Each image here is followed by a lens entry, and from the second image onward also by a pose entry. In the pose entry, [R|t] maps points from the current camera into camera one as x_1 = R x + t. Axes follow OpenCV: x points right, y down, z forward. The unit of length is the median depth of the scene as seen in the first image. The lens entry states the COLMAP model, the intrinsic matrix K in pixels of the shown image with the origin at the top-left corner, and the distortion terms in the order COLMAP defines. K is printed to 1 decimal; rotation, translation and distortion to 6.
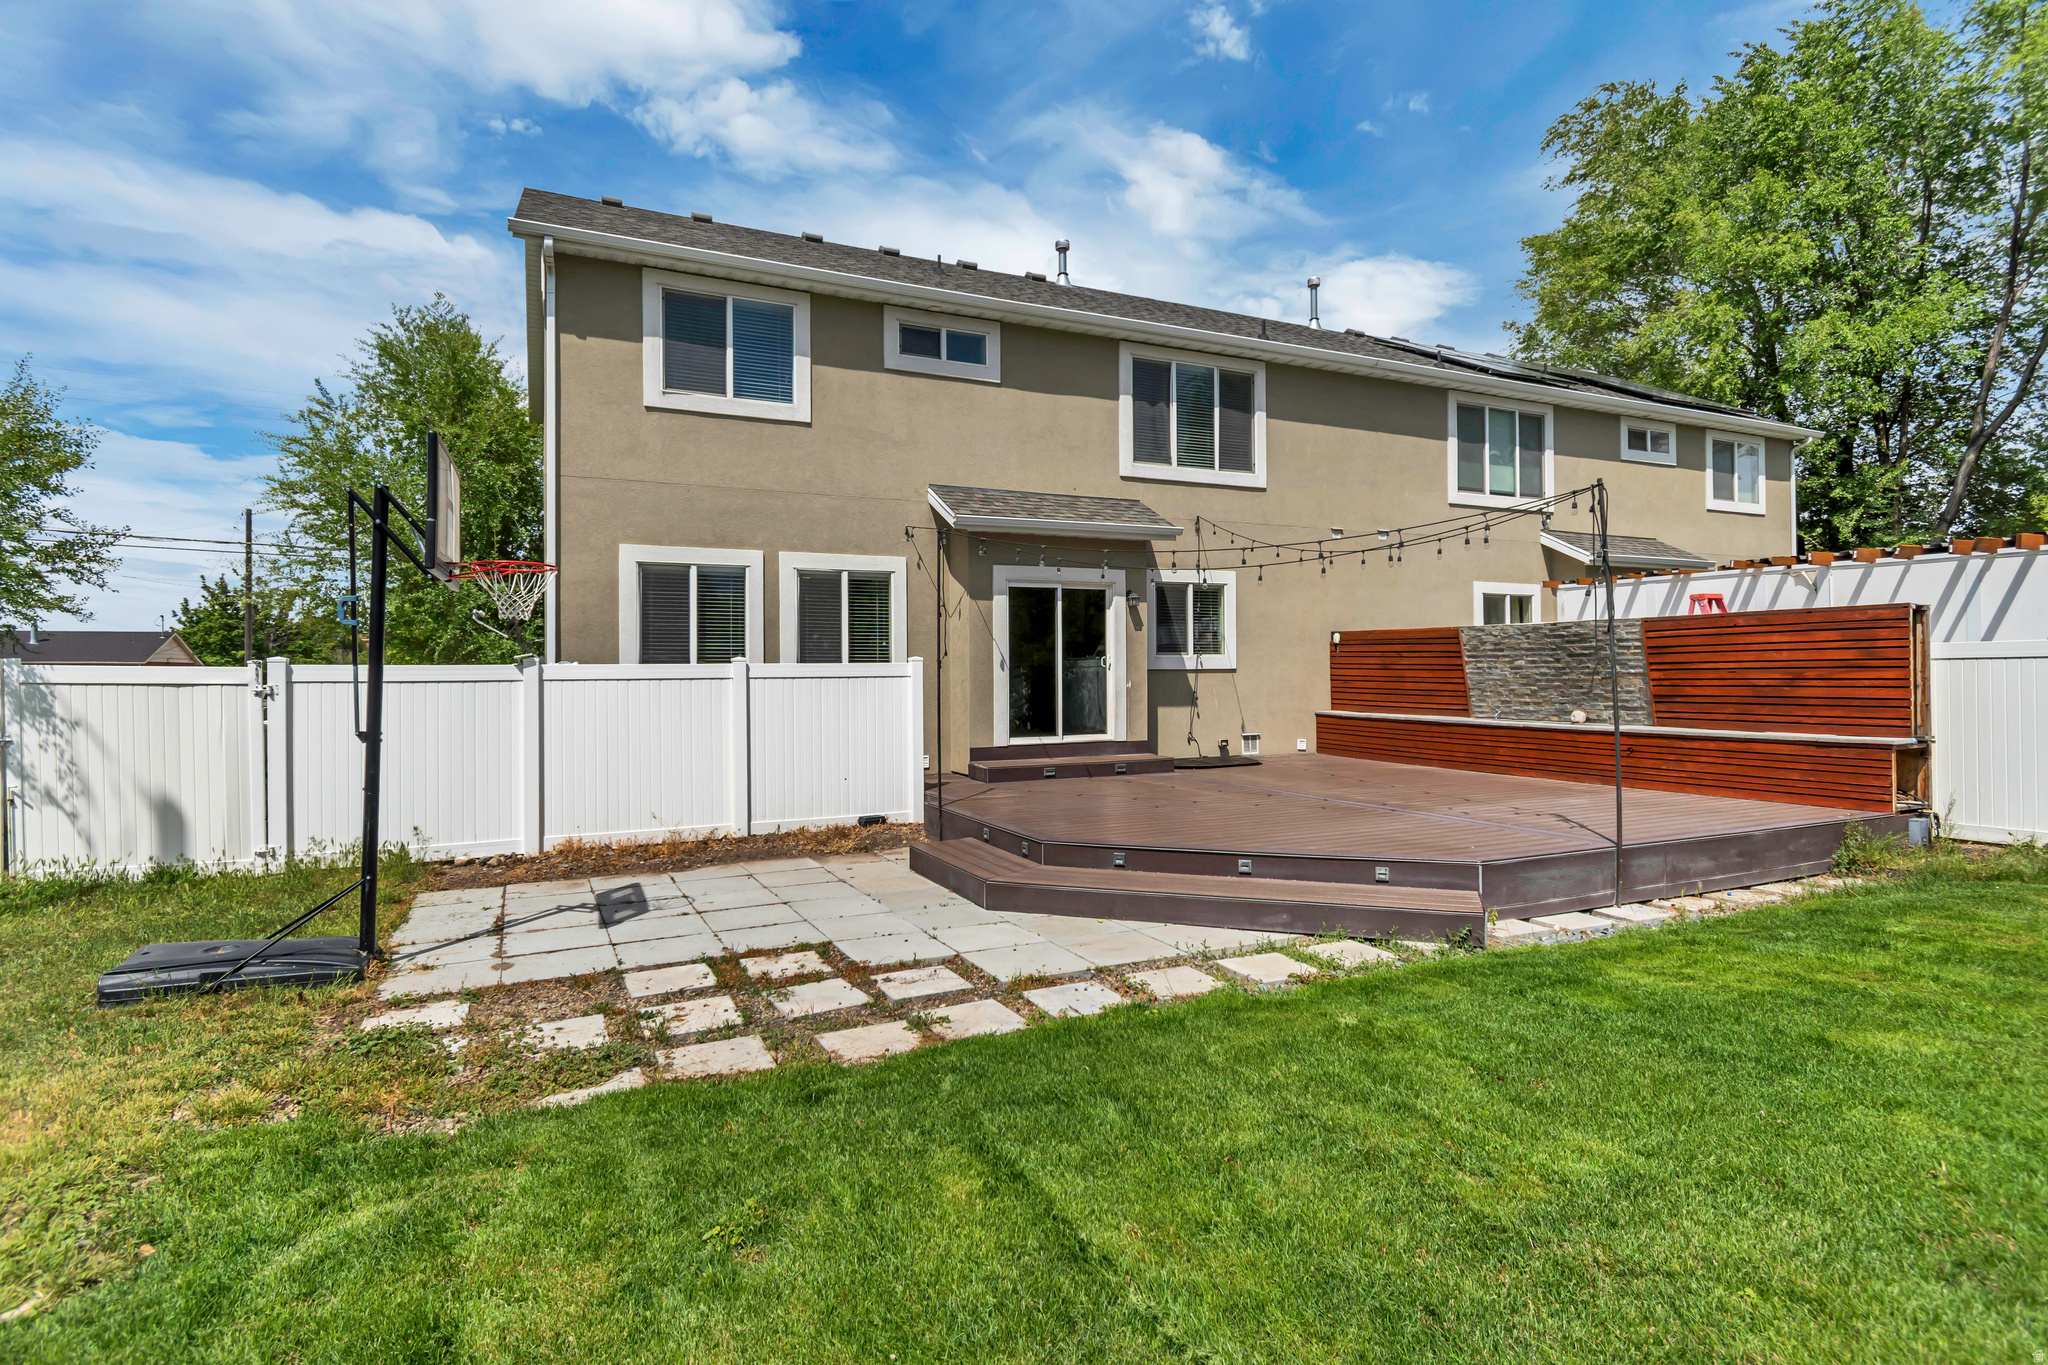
lens RADIAL K [[1043.6, 0, 1024.0], [0, 1043.6, 682.5], [0, 0, 1]] dist [-0.000660, -0.000710]
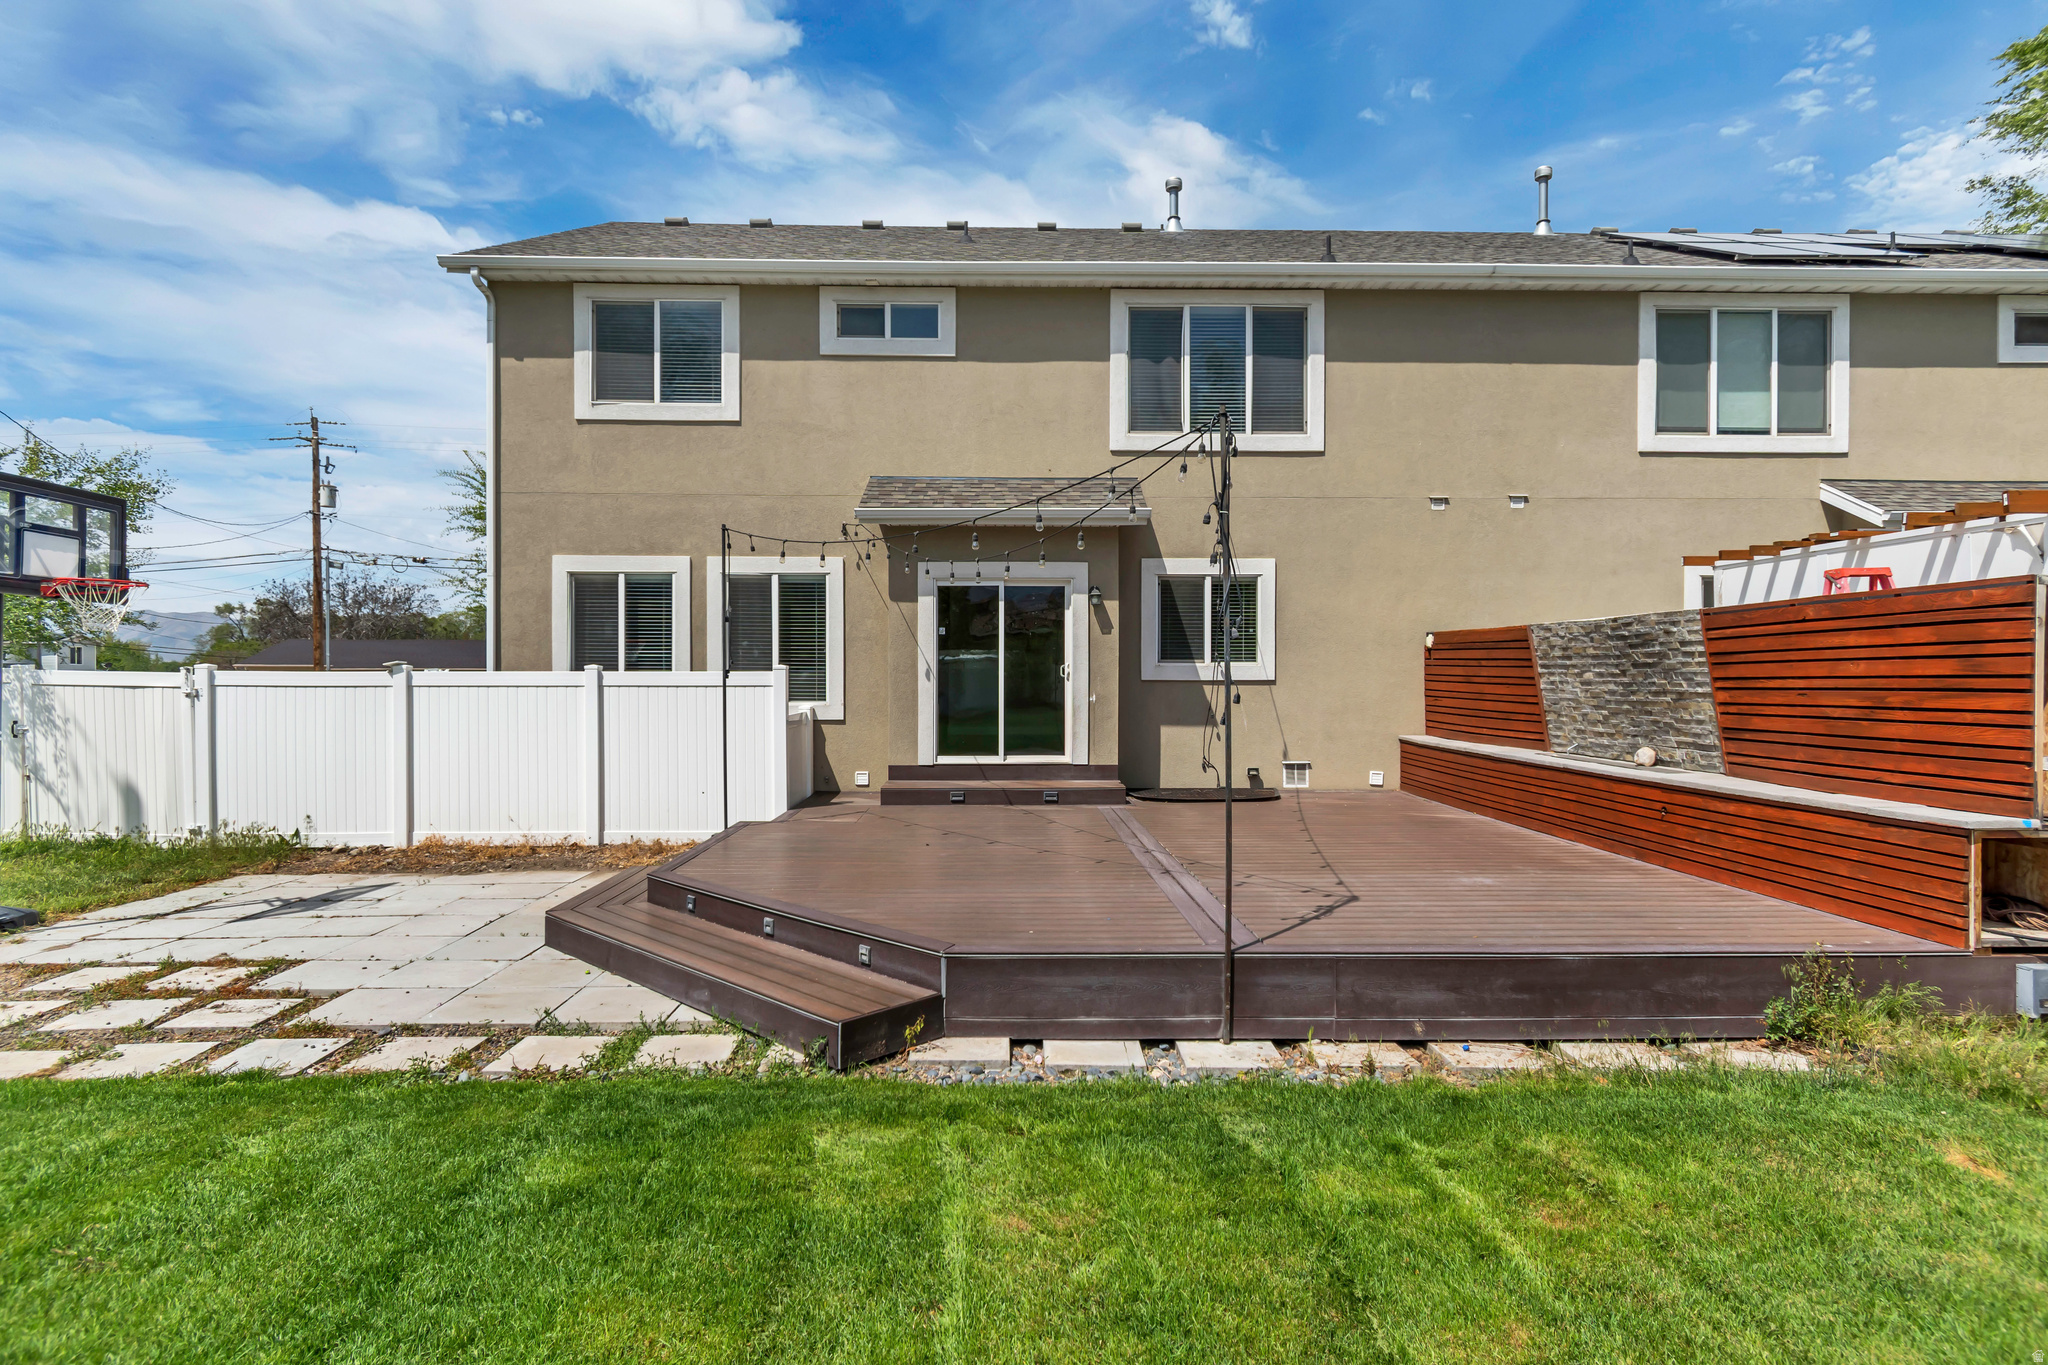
lens RADIAL K [[1095.8, 0, 1015.2], [0, 1095.8, 699.4], [0, 0, 1]] dist [0.000533, 0.000239]
pose [[0.911075, 0.016014, -0.411928, 0.438383], [-0.011552, 0.999845, 0.013319, -0.008618], [0.412078, -0.007376, 0.911119, 0.179628]]
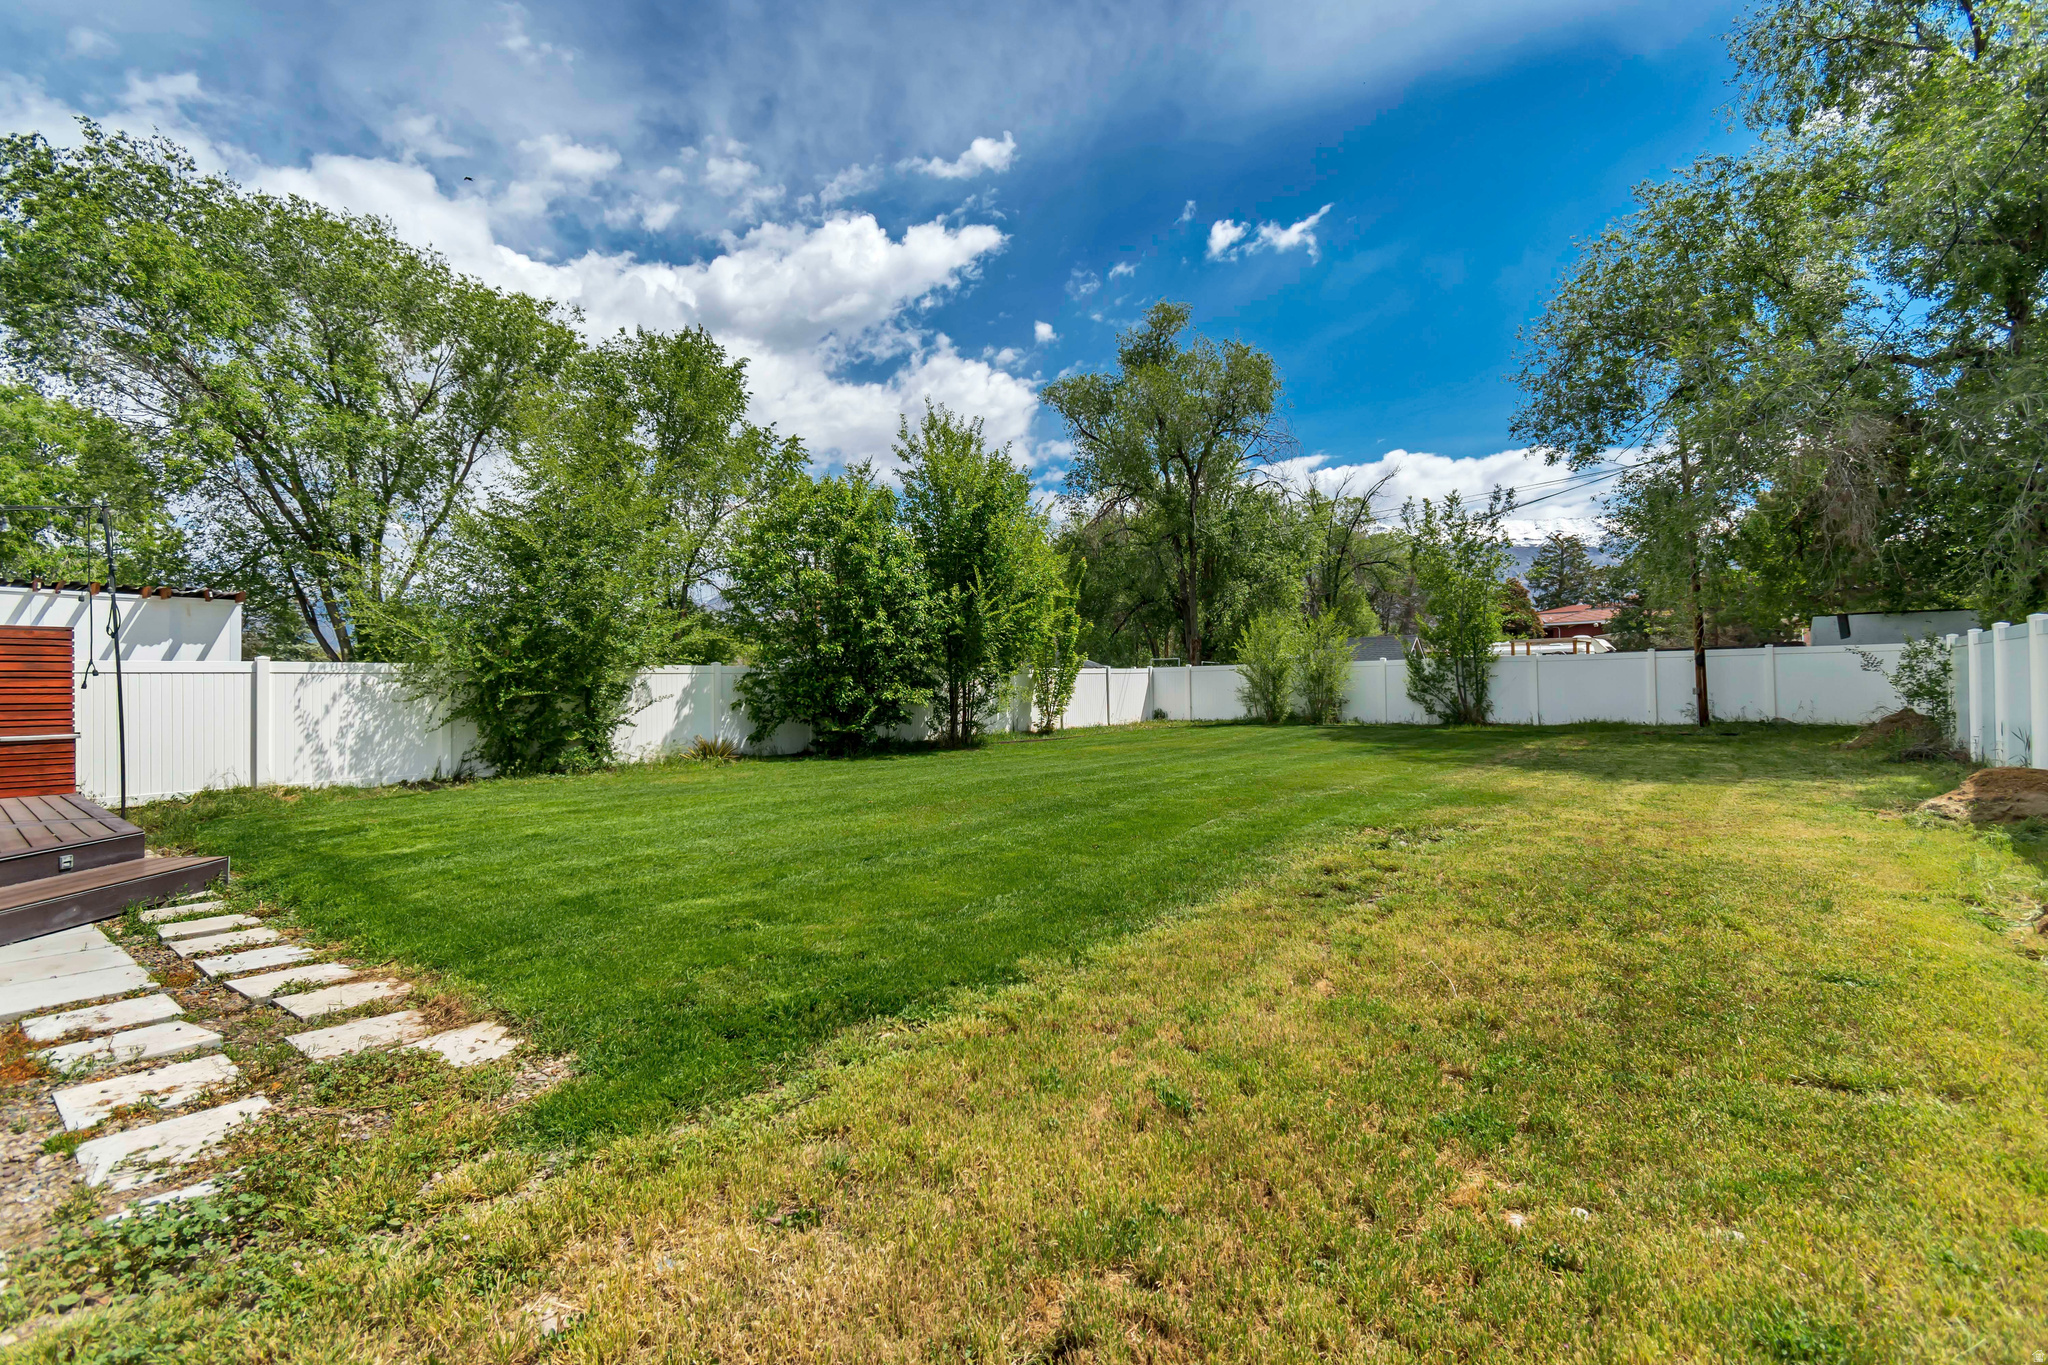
lens RADIAL K [[882.6, 0, 1024.0], [0, 882.6, 682.5], [0, 0, 1]] dist [-0.000033, -0.000010]
pose [[-0.429726, 0.018223, 0.902776, -0.476615], [0.011724, 0.999825, -0.014602, 0.015426], [-0.902883, 0.004309, -0.429864, 0.281879]]
